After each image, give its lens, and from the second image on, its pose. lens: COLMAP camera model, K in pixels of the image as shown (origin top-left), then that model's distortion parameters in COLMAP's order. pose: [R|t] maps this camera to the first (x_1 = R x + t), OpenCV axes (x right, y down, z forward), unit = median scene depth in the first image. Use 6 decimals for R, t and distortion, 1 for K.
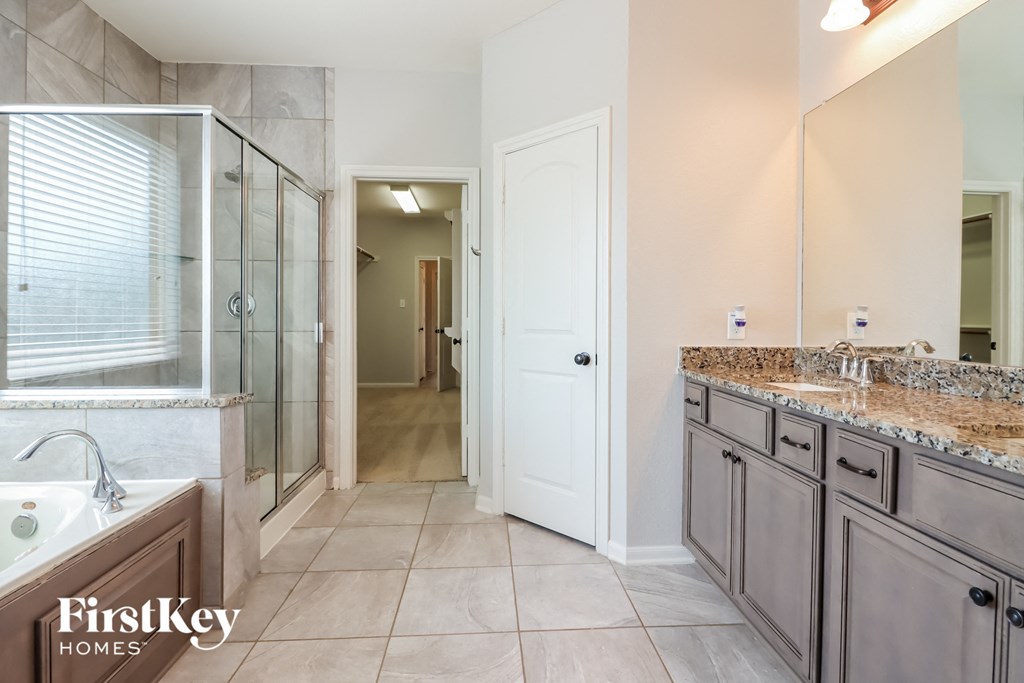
lens RADIAL K [[480.9, 0, 512.9], [0, 480.9, 320.6], [0, 0, 1]] dist [-0.002006, 0.000416]
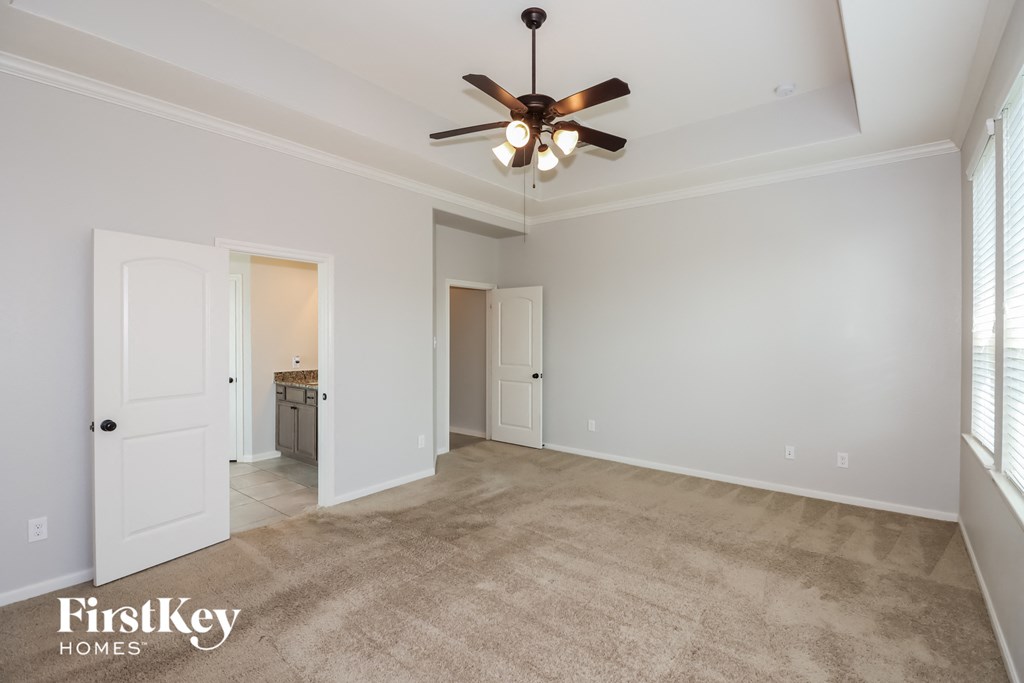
lens RADIAL K [[480.9, 0, 514.5], [0, 480.9, 338.1], [0, 0, 1]] dist [-0.002006, 0.000416]
pose [[0.669498, -0.009210, 0.742757, -0.730183], [0.013573, 0.999908, 0.000165, -0.116861], [-0.742690, 0.009971, 0.669561, -1.754961]]
